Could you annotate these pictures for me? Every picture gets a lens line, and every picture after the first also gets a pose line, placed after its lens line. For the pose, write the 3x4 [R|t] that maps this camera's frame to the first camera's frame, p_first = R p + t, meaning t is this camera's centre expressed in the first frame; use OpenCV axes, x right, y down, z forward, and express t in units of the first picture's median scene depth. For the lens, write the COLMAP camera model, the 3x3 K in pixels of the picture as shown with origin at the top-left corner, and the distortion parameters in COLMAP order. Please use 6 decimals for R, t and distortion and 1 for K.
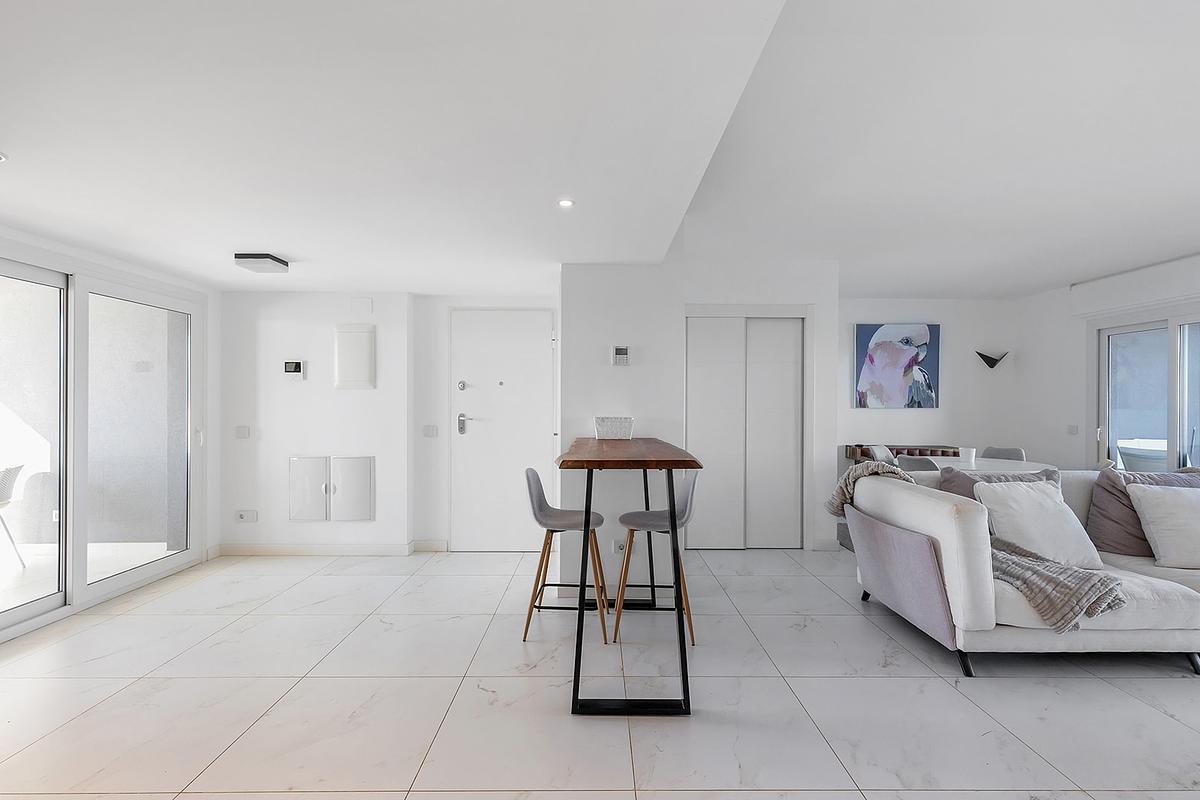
lens RADIAL K [[541.1, 0, 600.0], [0, 541.1, 400.0], [0, 0, 1]] dist [-0.001287, -0.000245]
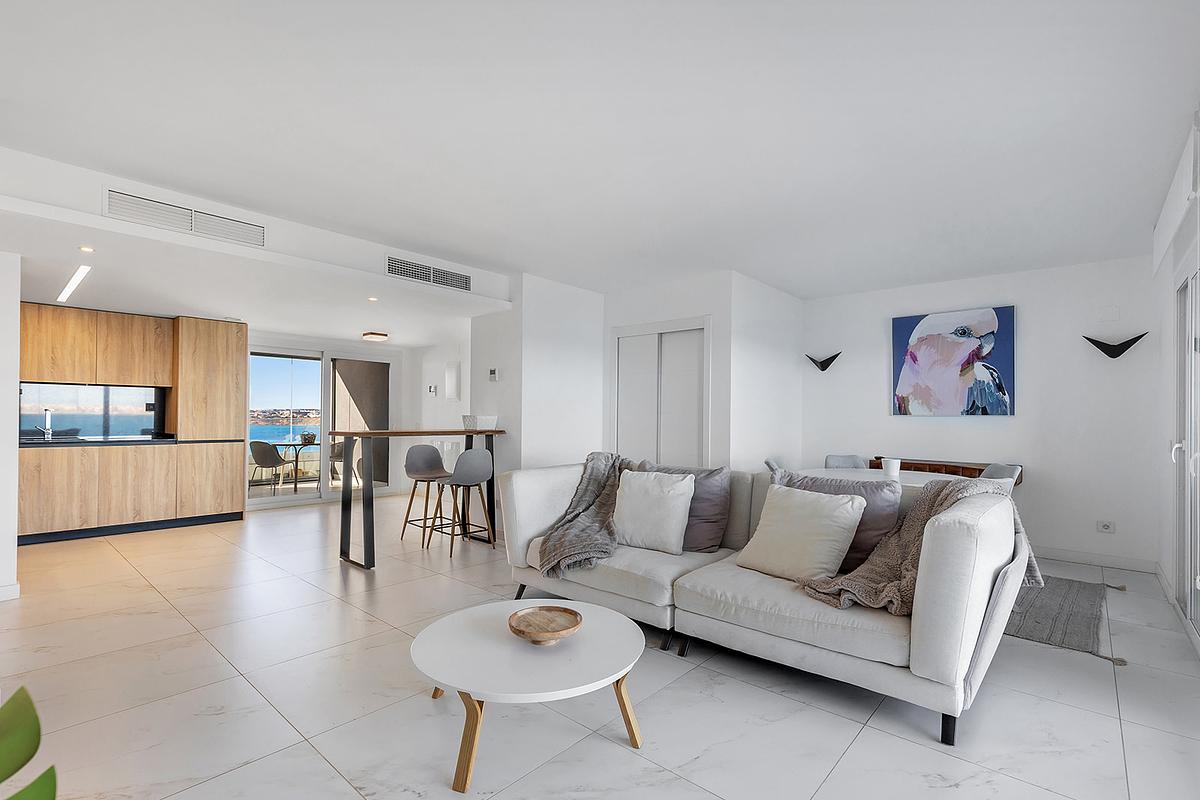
lens RADIAL K [[548.5, 0, 602.9], [0, 548.5, 412.9], [0, 0, 1]] dist [0.003013, 0.000210]
pose [[0.748412, -0.002961, -0.663228, 0.920273], [-0.002812, 0.999967, -0.007638, 0.024670], [0.663228, 0.007581, 0.748379, 0.050284]]
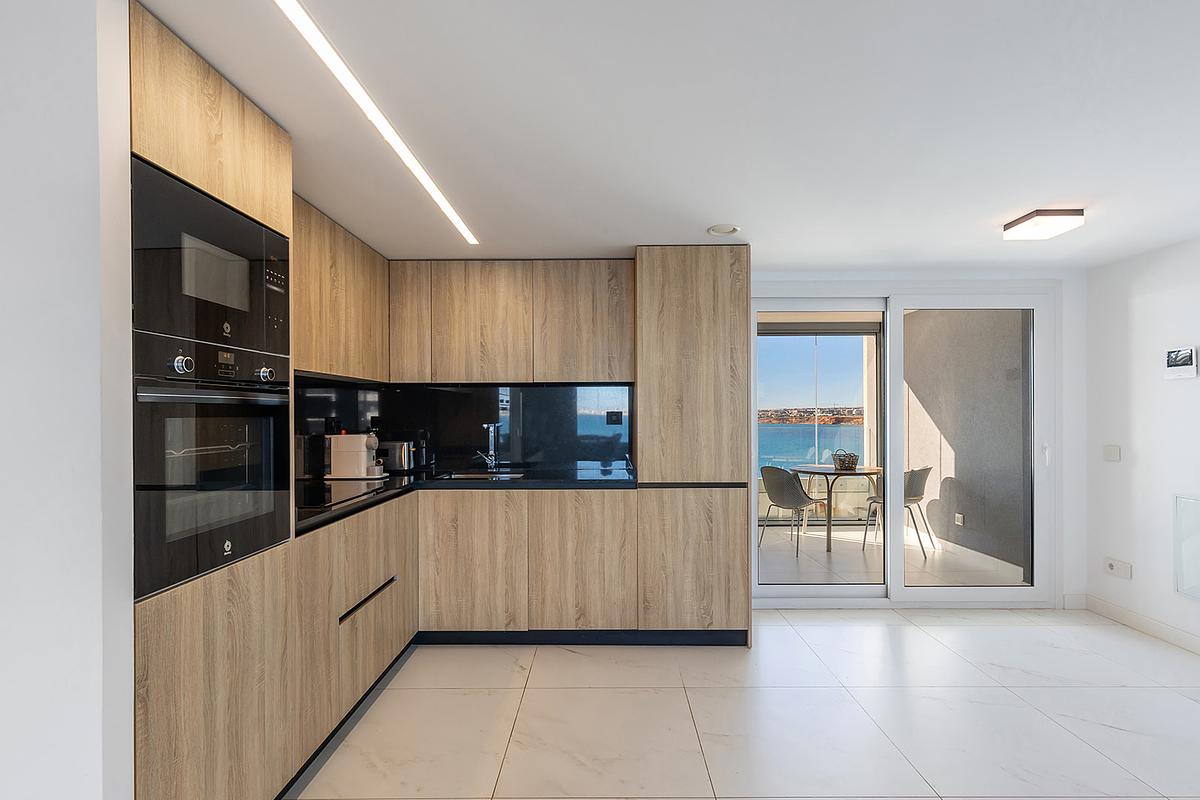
lens RADIAL K [[548.5, 0, 602.9], [0, 548.5, 412.9], [0, 0, 1]] dist [0.003013, 0.000210]
pose [[-0.009271, -0.004763, -0.999946, 0.092349], [0.008500, 0.999952, -0.004842, 0.002301], [0.999921, -0.008544, -0.009230, 0.290217]]
